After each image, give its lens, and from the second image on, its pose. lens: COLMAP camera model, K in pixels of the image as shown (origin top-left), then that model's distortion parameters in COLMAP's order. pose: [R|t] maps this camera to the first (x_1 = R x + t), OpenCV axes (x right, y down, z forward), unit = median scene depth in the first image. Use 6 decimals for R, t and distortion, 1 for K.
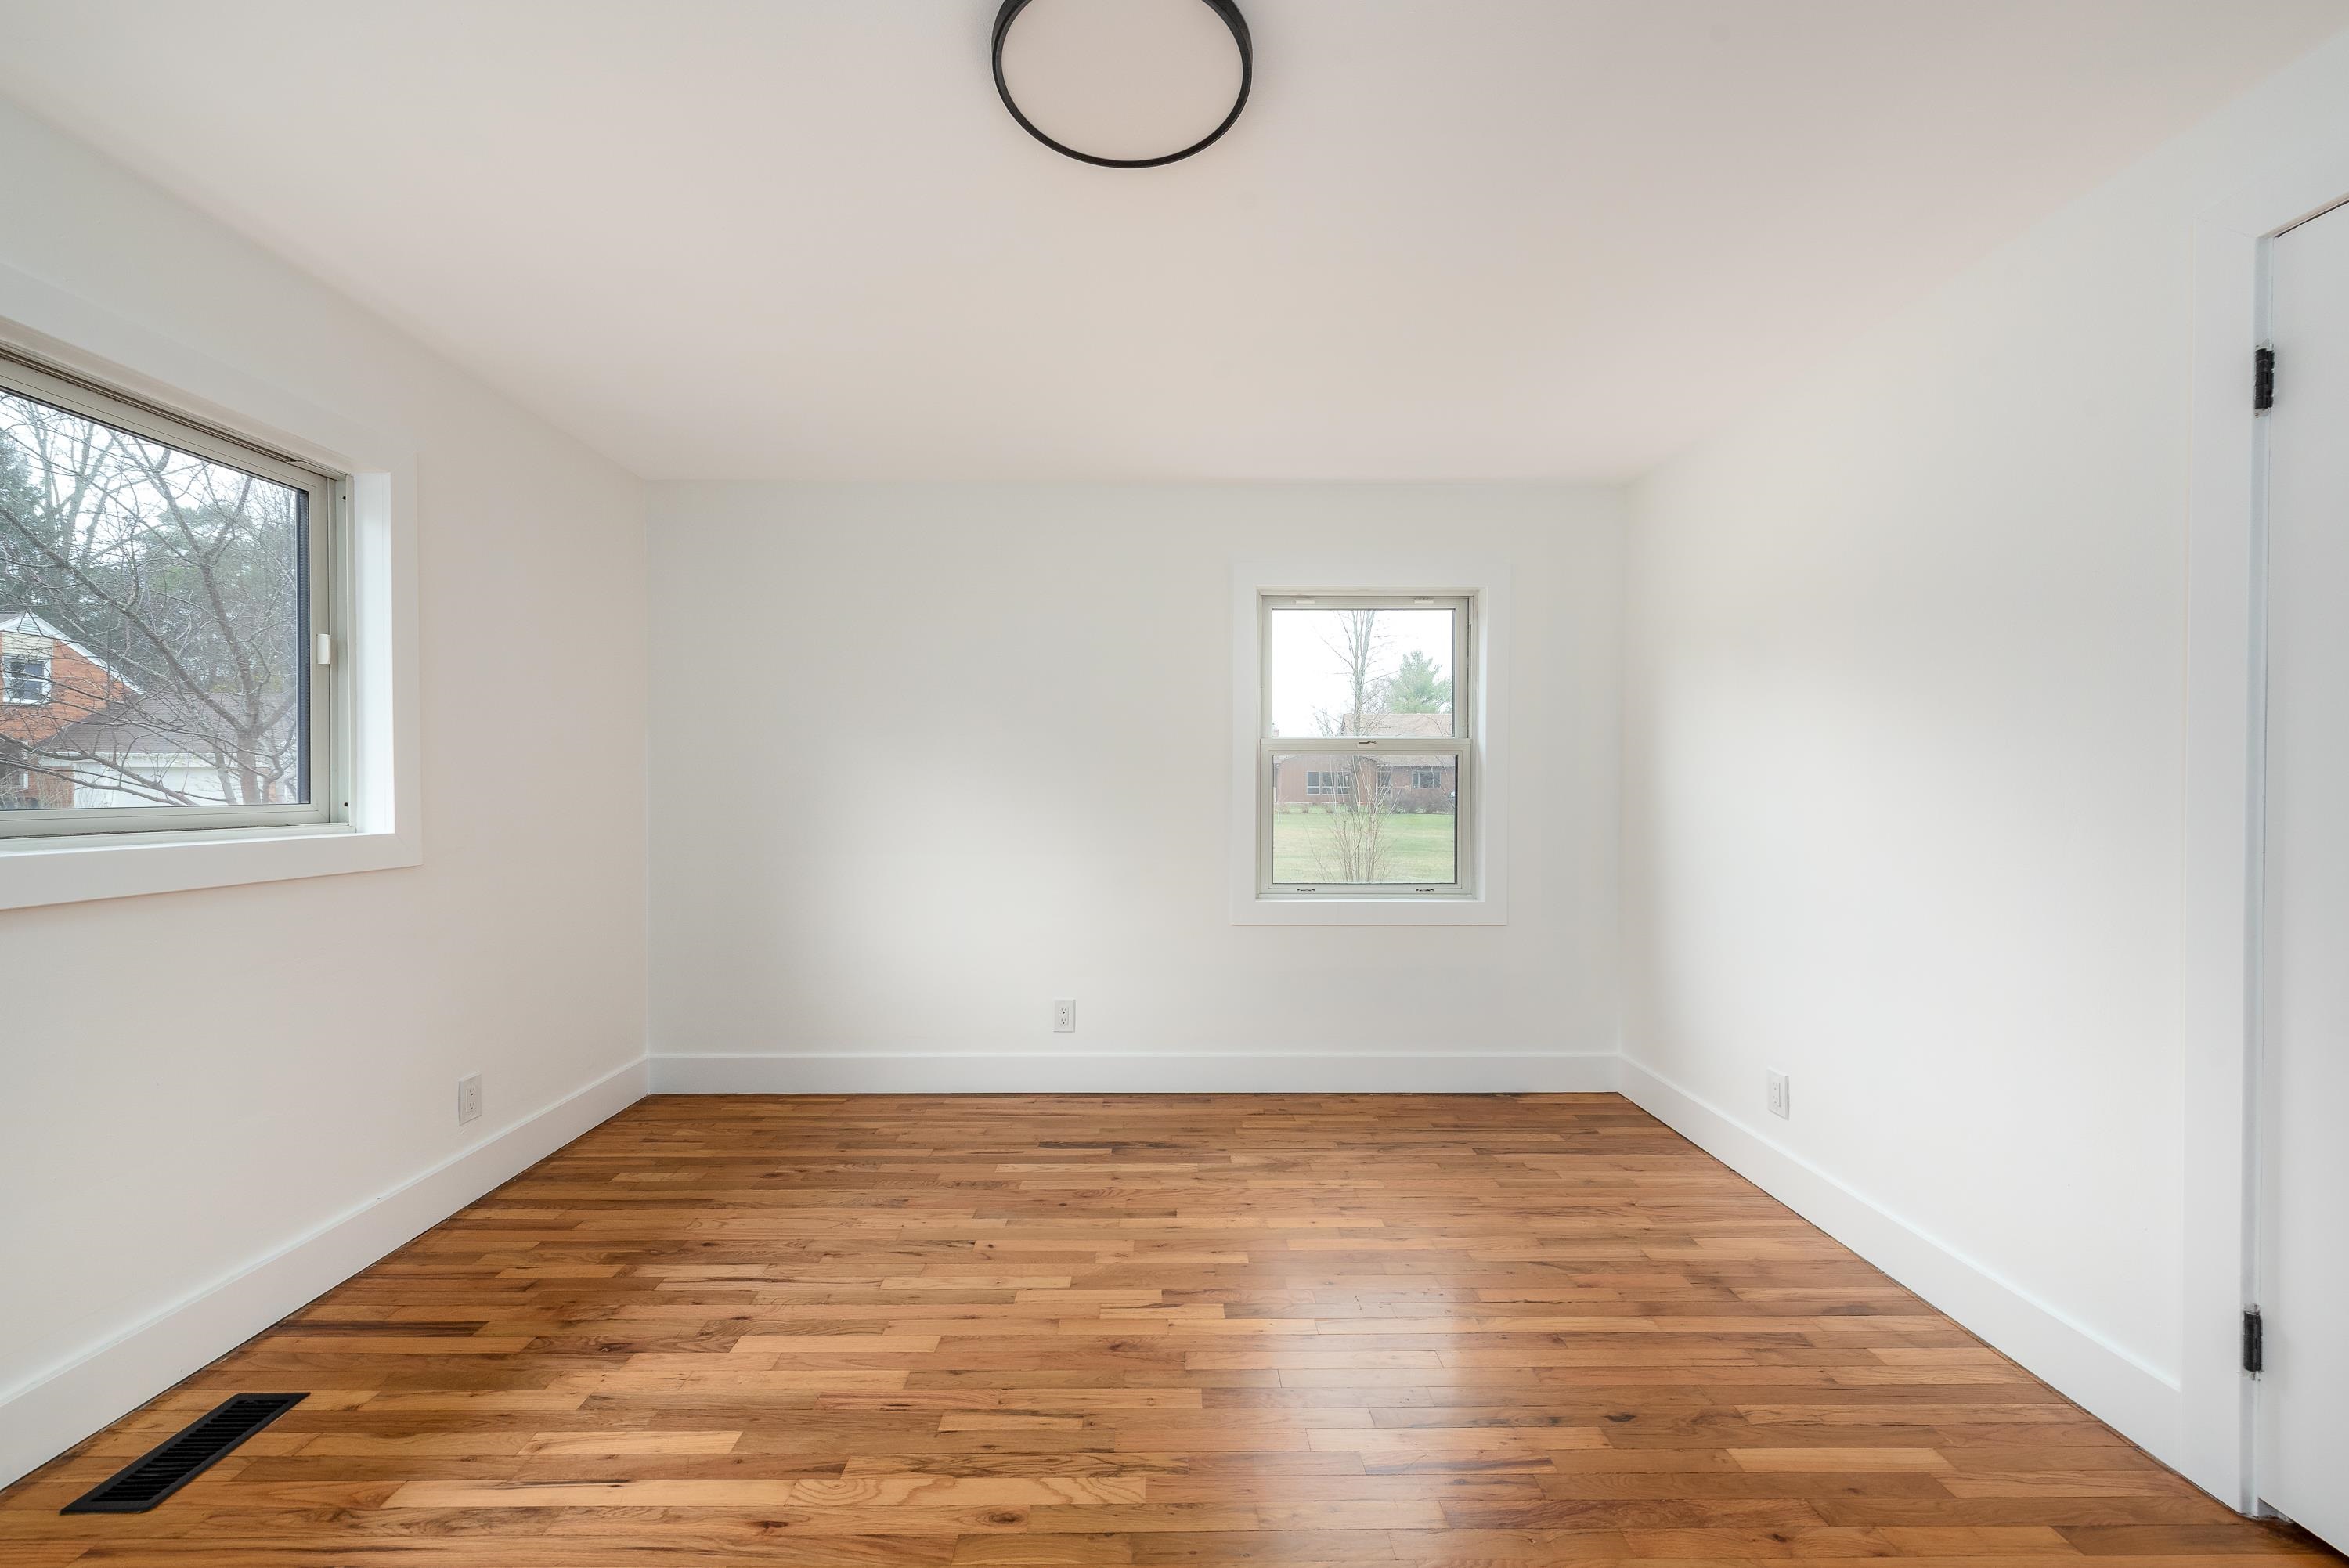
lens RADIAL K [[914.1, 0, 1170.6], [0, 914.1, 799.0], [0, 0, 1]] dist [0.014119, -0.004188]
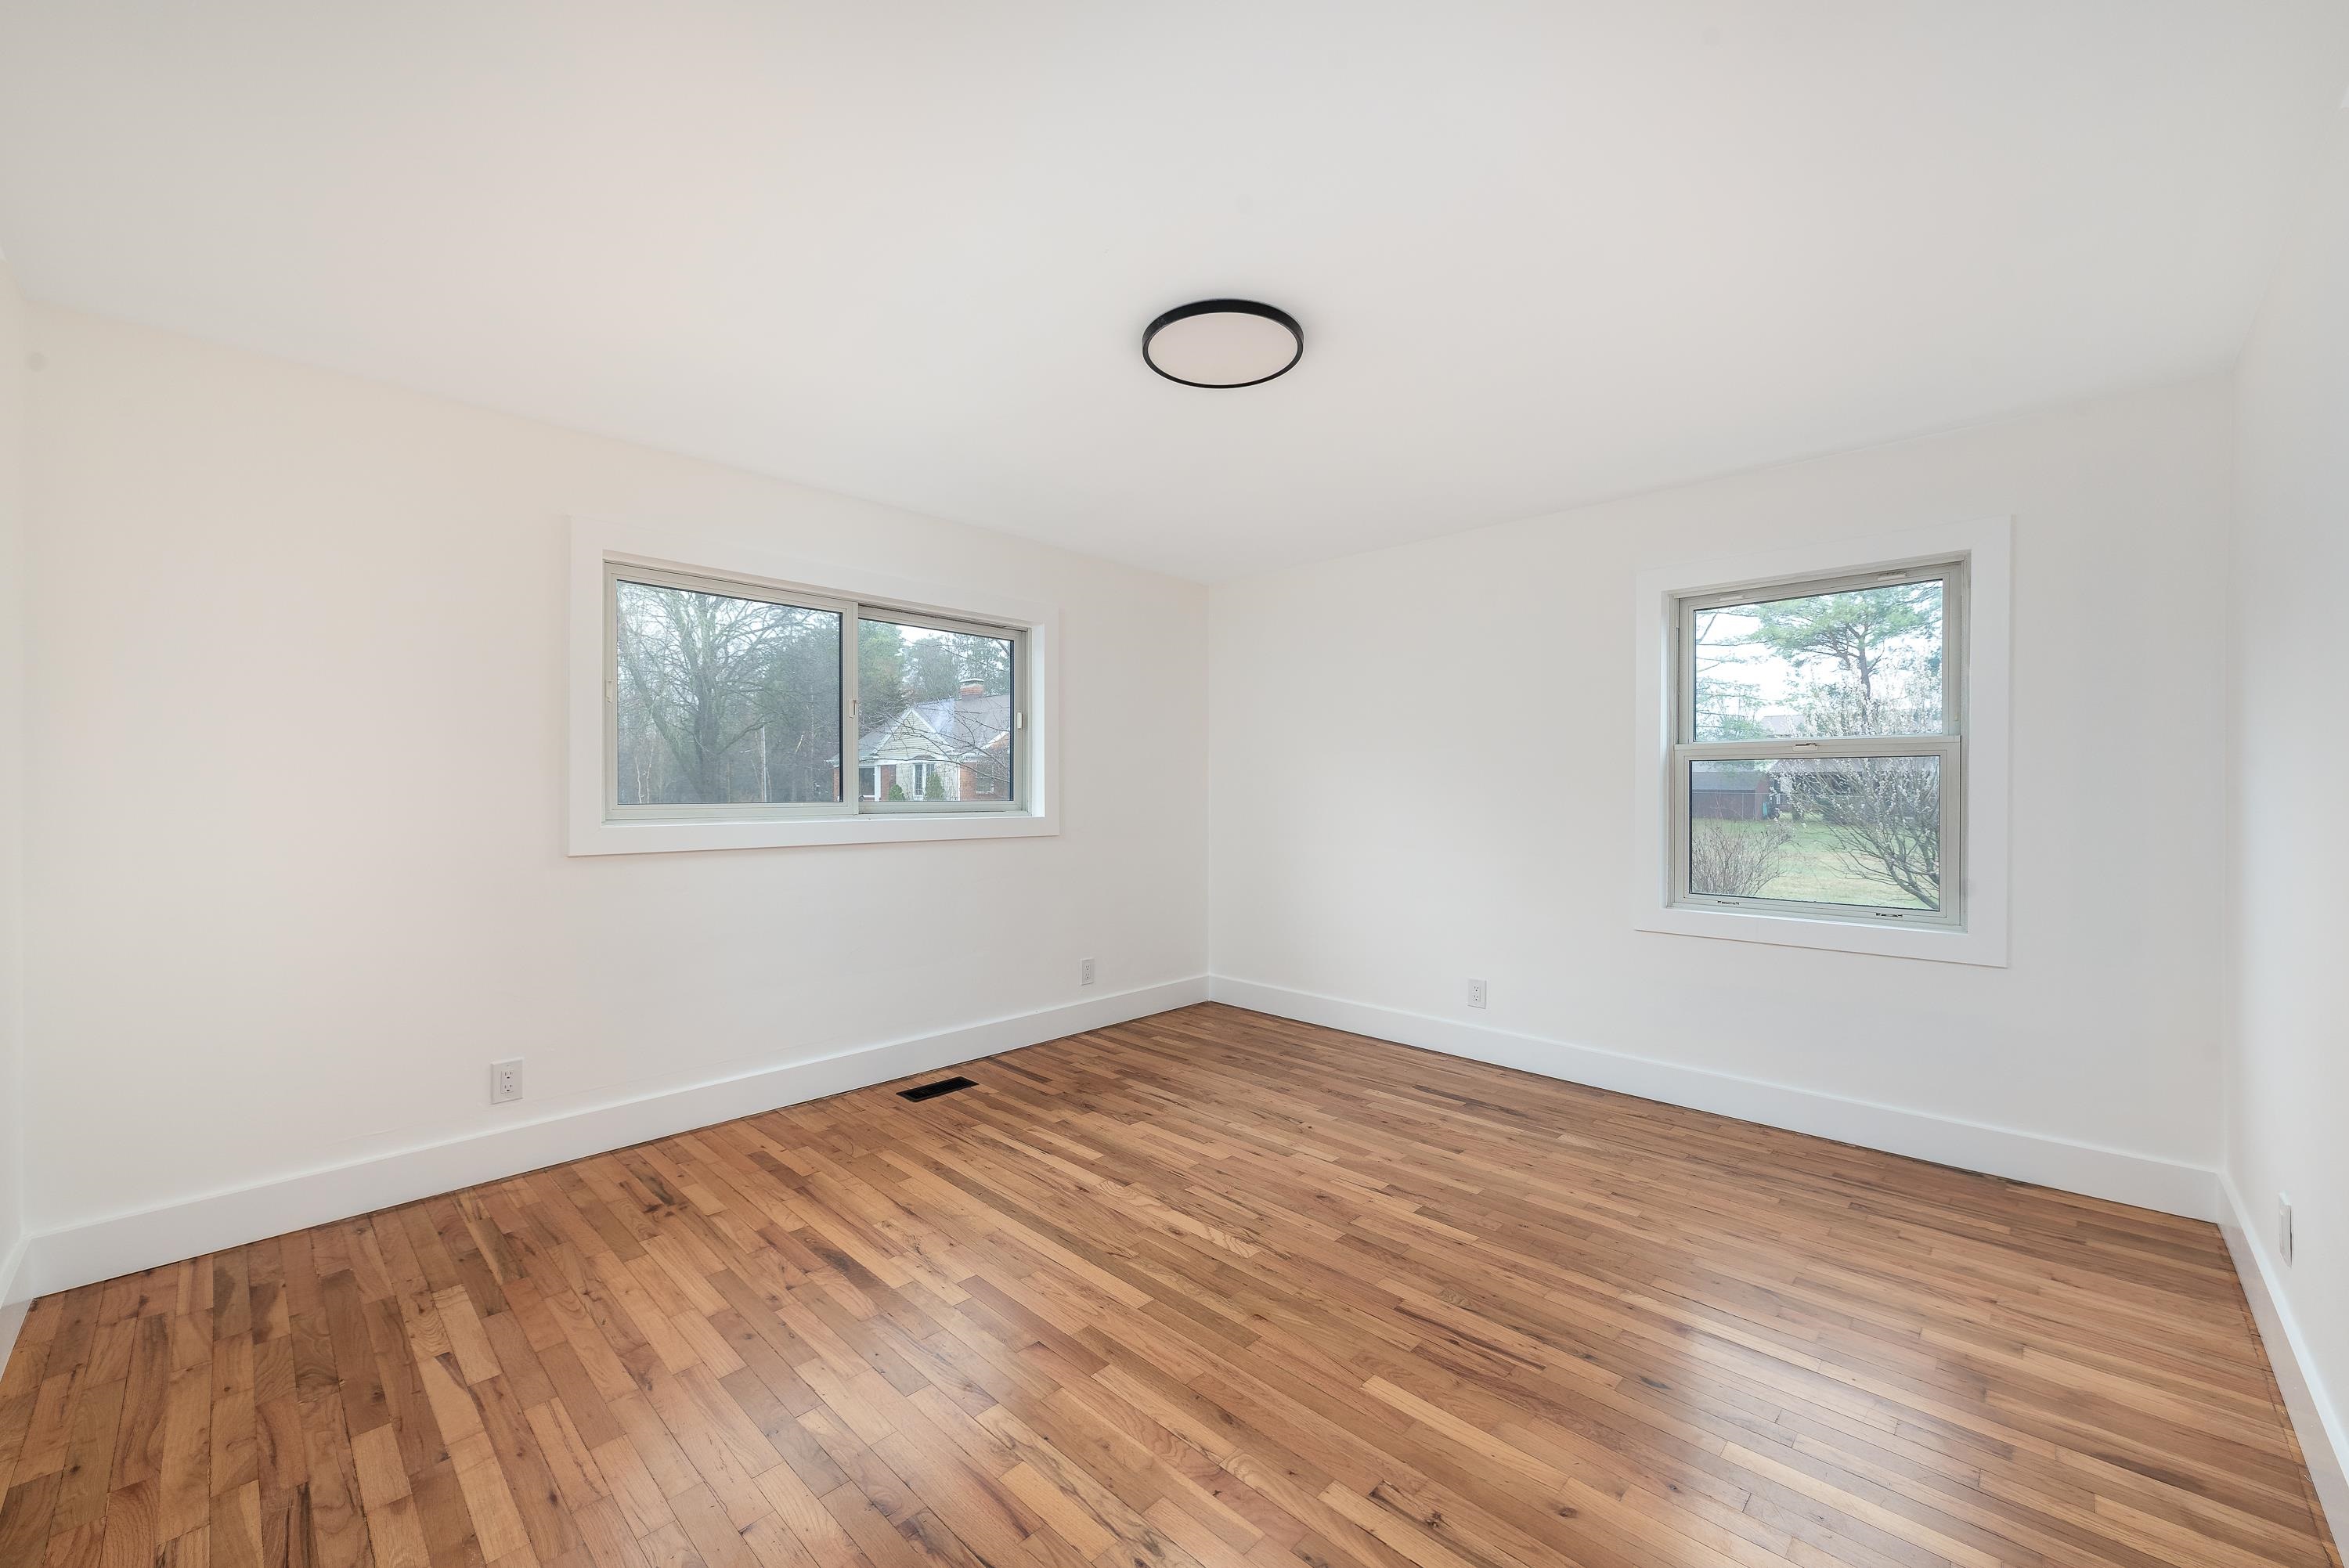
lens RADIAL K [[914.1, 0, 1182.5], [0, 914.1, 793.0], [0, 0, 1]] dist [0.014119, -0.004188]
pose [[0.712579, 0.002737, -0.701586, 0.557861], [-0.011801, 0.999898, -0.008085, 0.001065], [0.701492, 0.014040, 0.712539, -0.102904]]
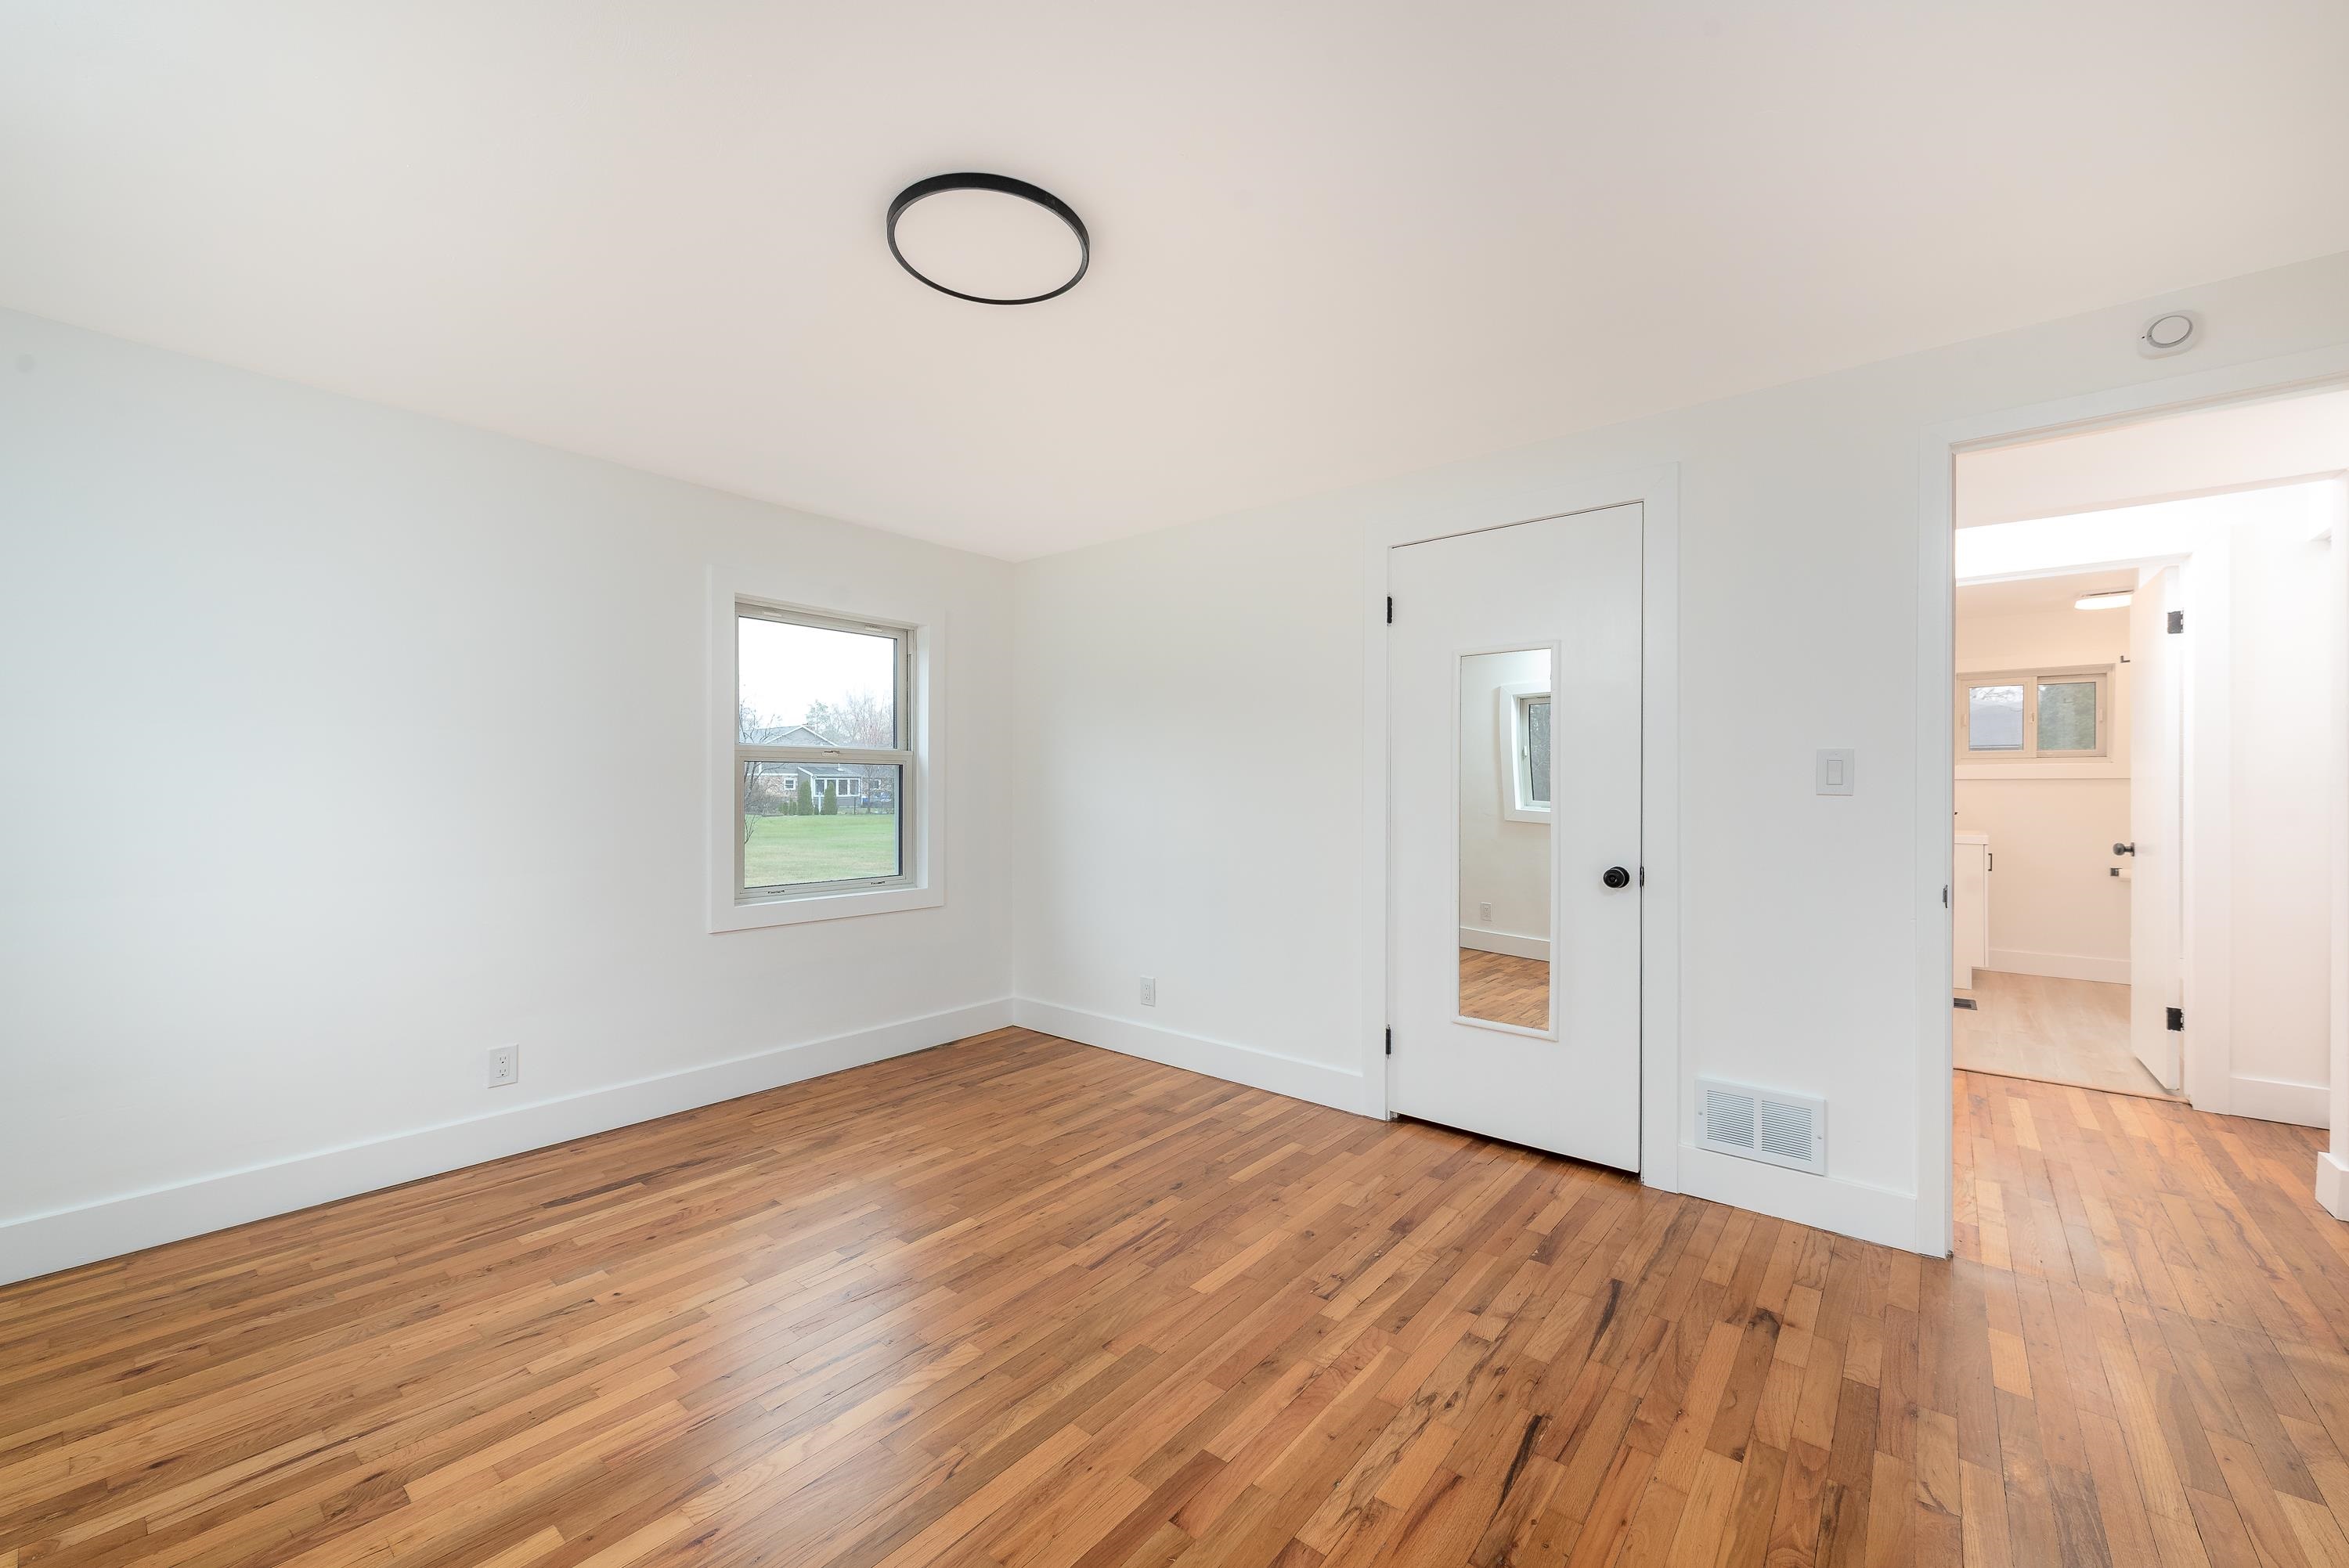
lens RADIAL K [[914.1, 0, 1169.7], [0, 914.1, 792.8], [0, 0, 1]] dist [0.014119, -0.004188]
pose [[0.648135, -0.002950, 0.761520, -0.477302], [0.010753, 0.999928, -0.005279, -0.001870], [-0.761450, 0.011610, 0.648120, -0.018771]]
